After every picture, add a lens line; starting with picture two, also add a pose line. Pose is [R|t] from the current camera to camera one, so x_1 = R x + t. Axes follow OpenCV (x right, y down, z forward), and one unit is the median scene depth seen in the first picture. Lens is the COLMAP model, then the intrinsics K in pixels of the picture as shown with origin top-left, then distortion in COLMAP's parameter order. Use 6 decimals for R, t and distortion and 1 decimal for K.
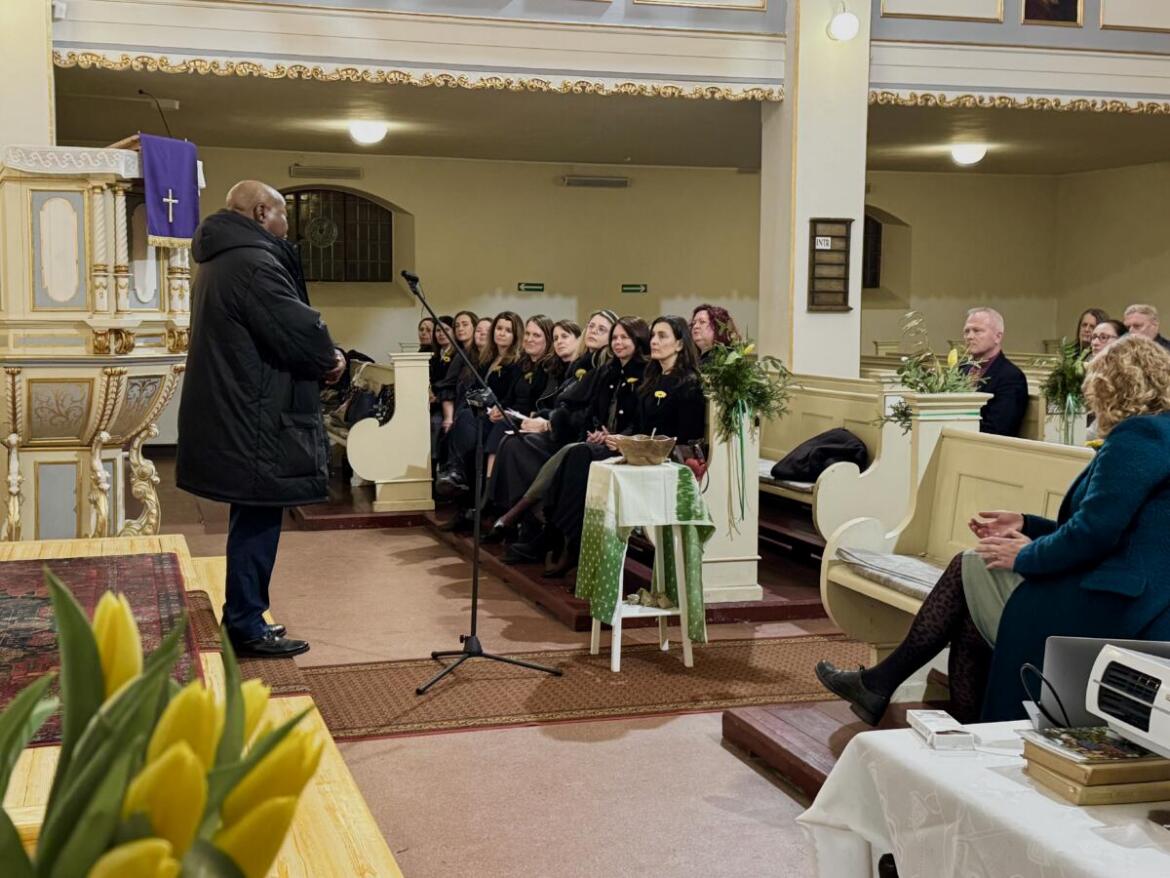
lens RADIAL K [[1485.3, 0, 584.7], [0, 1485.3, 406.3], [0, 0, 1]] dist [0.299412, -0.758715]
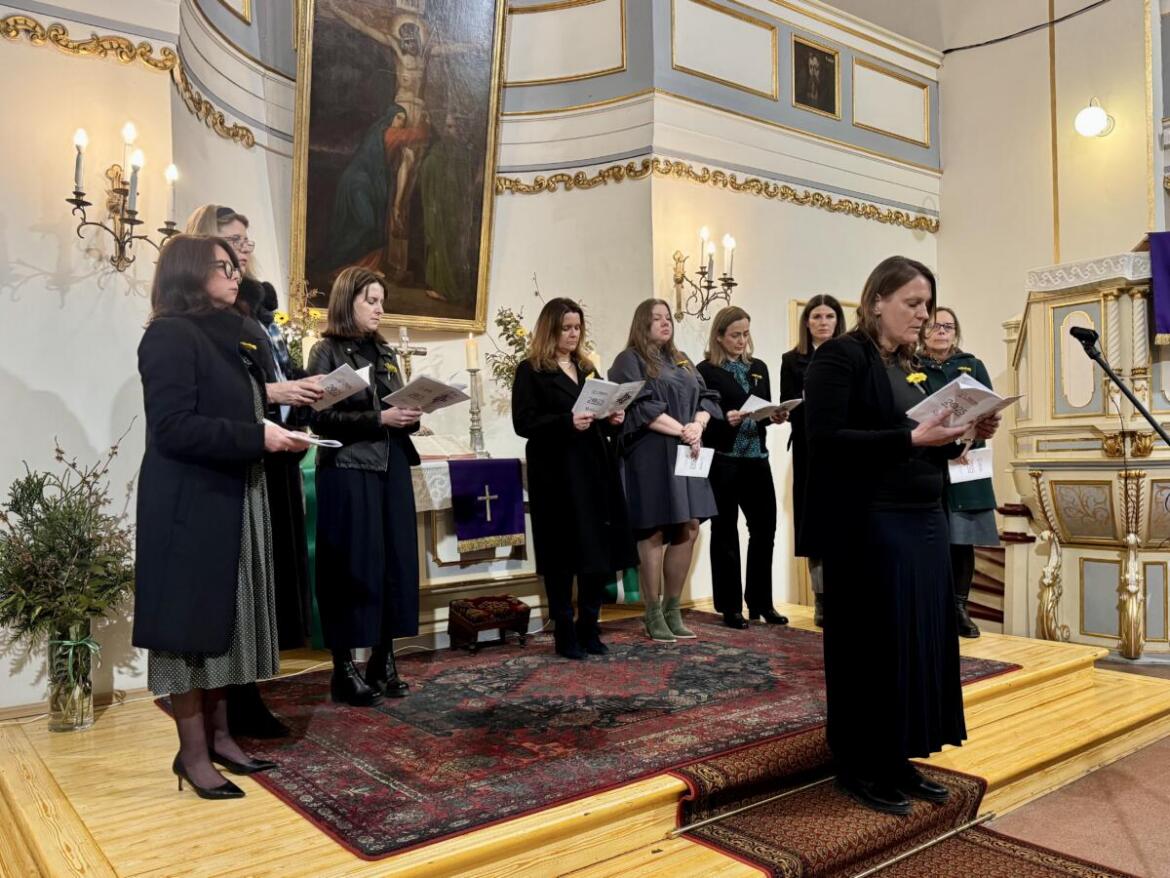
lens RADIAL K [[931.4, 0, 556.2], [0, 931.4, 469.9], [0, 0, 1]] dist [0.100016, -0.139242]
pose [[0.341341, 0.000186, -0.939940, 0.148697], [-0.030511, 0.999475, -0.010882, -0.007470], [0.939444, 0.032393, 0.341167, 0.428408]]
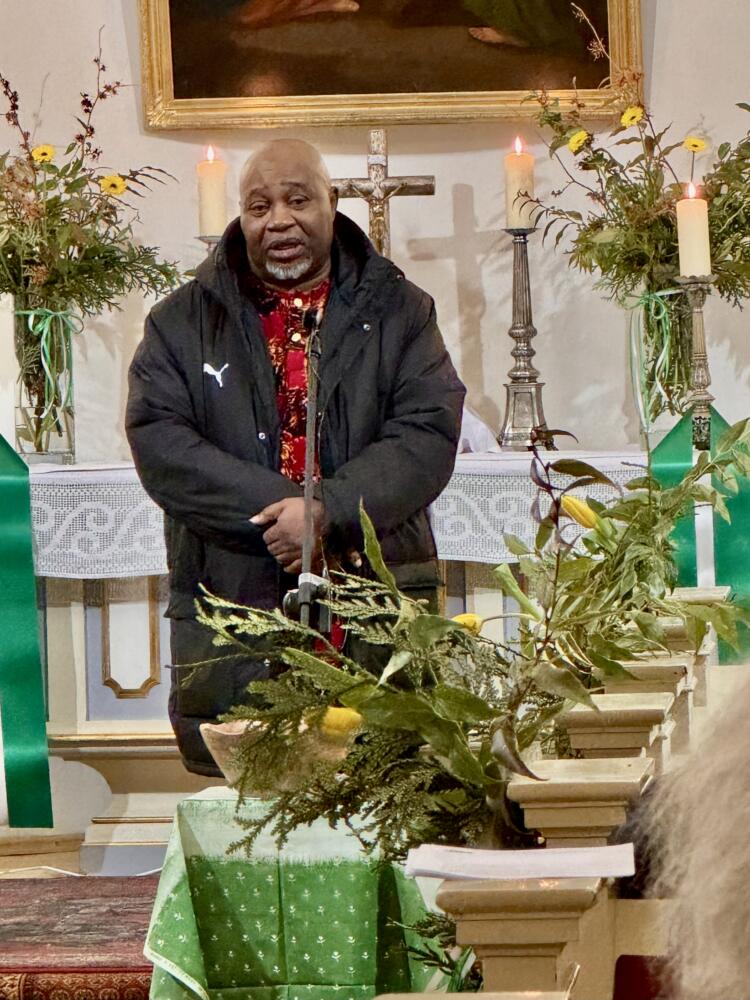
lens RADIAL K [[5663.8, 0, 375.0], [0, 5663.8, 500.0], [0, 0, 1]] dist [-0.392256, -1.006343]
pose [[-0.362122, 0.028132, -0.931706, 1.017448], [-0.035508, 0.998403, 0.043946, -0.075165], [0.931454, 0.048997, -0.360545, 1.133313]]
